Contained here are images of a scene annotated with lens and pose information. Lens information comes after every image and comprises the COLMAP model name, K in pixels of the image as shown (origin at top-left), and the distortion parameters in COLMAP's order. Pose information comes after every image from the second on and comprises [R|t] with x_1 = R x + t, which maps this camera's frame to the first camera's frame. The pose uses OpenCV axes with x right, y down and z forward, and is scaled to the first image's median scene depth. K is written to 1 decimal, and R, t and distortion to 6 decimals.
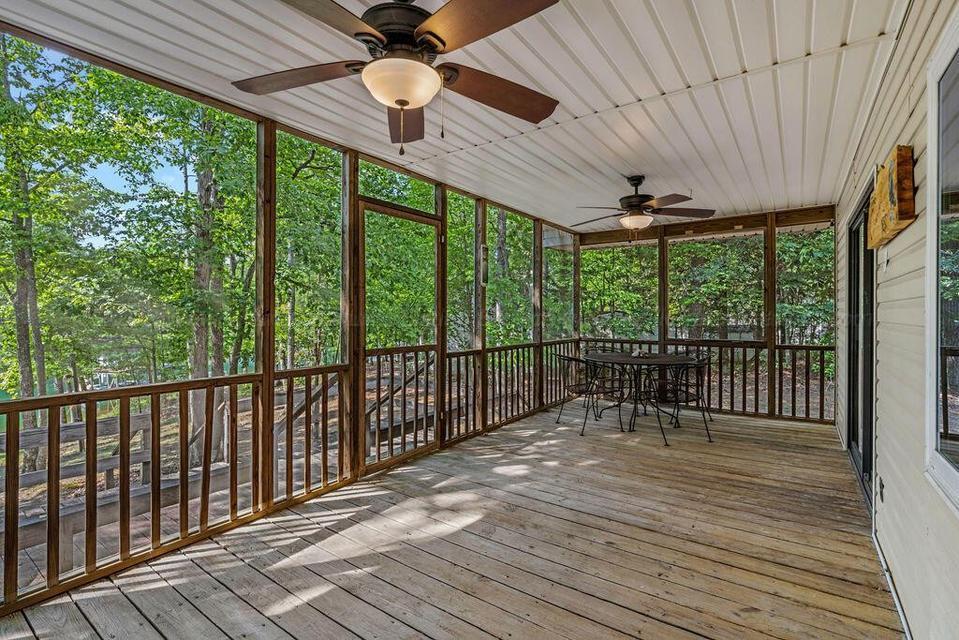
lens RADIAL K [[433.9, 0, 475.9], [0, 433.9, 318.9], [0, 0, 1]] dist [-0.002652, -0.000086]
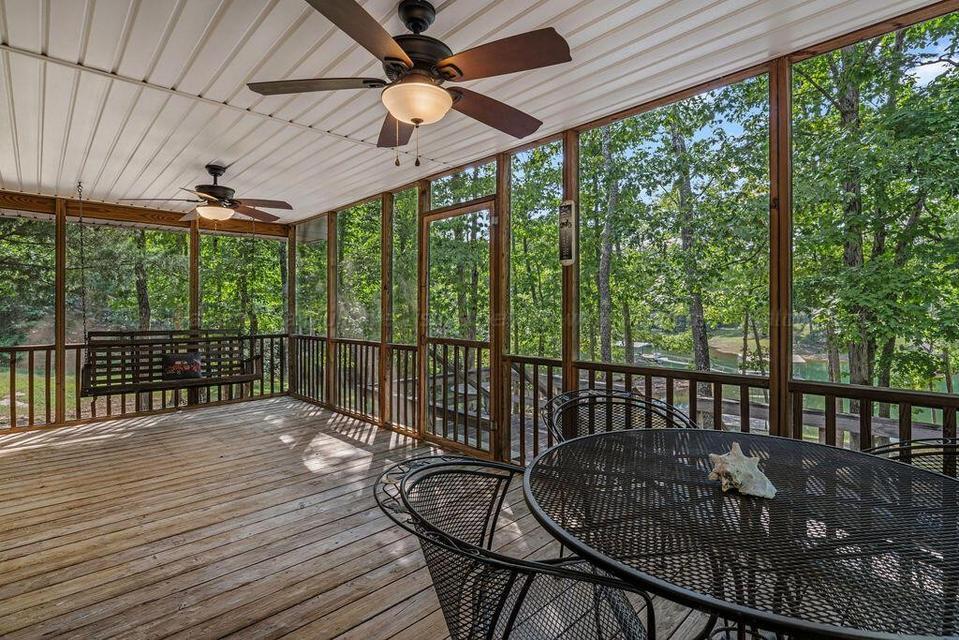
lens RADIAL K [[446.2, 0, 472.5], [0, 446.2, 321.4], [0, 0, 1]] dist [0.005220, 0.000463]
pose [[-0.174558, 0.001724, -0.984645, 1.060260], [0.008218, 0.999966, 0.000294, 0.041693], [0.984613, -0.008040, -0.174566, 1.518613]]
